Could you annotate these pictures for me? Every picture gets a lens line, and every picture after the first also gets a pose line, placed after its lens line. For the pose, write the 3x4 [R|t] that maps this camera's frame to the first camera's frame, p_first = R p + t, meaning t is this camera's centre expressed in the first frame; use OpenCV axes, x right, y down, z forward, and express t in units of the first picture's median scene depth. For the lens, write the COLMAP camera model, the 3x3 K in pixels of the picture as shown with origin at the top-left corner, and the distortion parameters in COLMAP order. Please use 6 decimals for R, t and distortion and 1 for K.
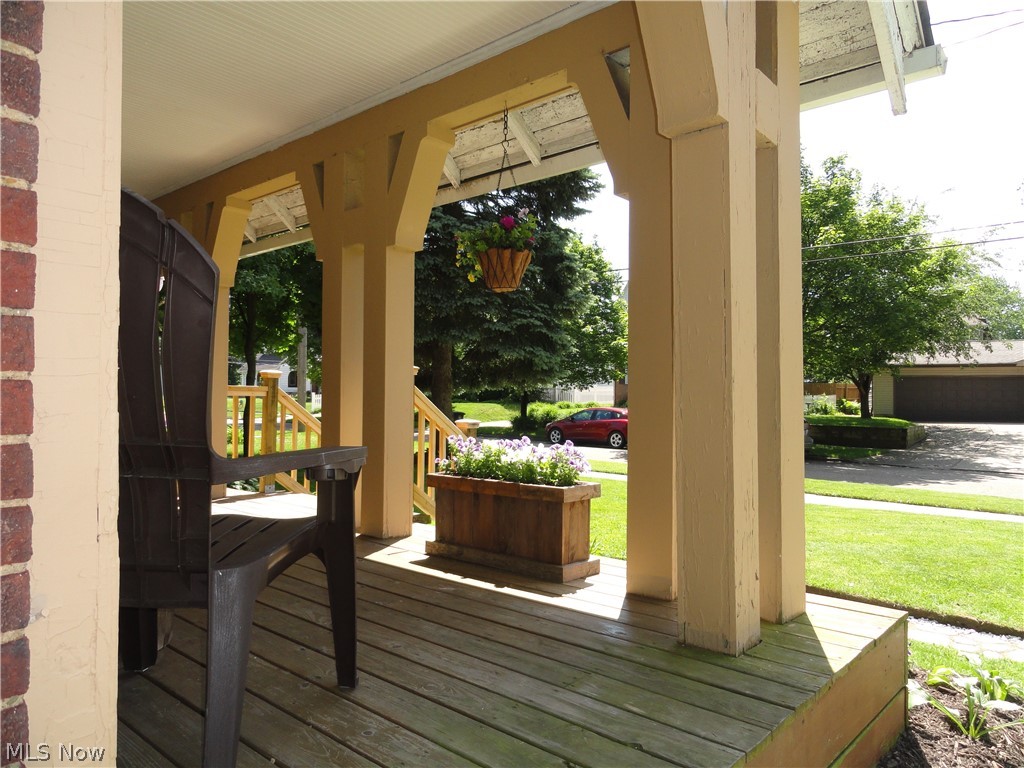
lens RADIAL K [[713.0, 0, 515.4], [0, 713.0, 382.5], [0, 0, 1]] dist [-0.004824, -0.000617]
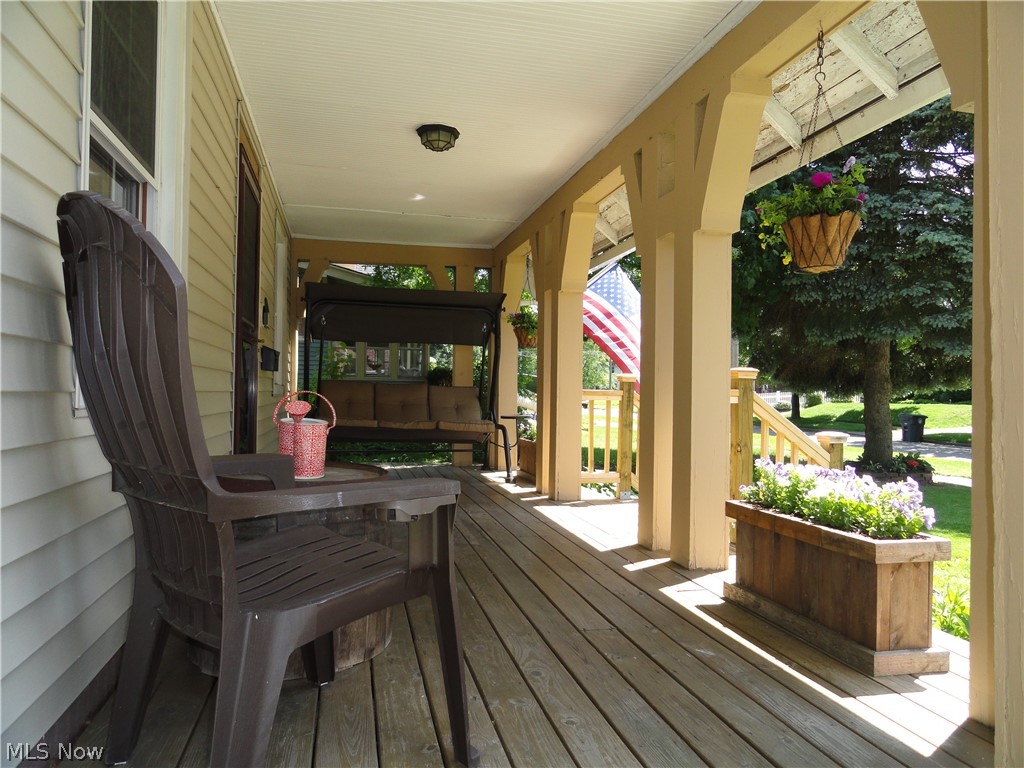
lens RADIAL K [[713.0, 0, 515.4], [0, 713.0, 382.5], [0, 0, 1]] dist [-0.004824, -0.000617]
pose [[0.817822, -0.005361, -0.575447, 0.156278], [0.006677, 0.999978, 0.000173, -0.011026], [0.575433, -0.003983, 0.817839, 0.187940]]
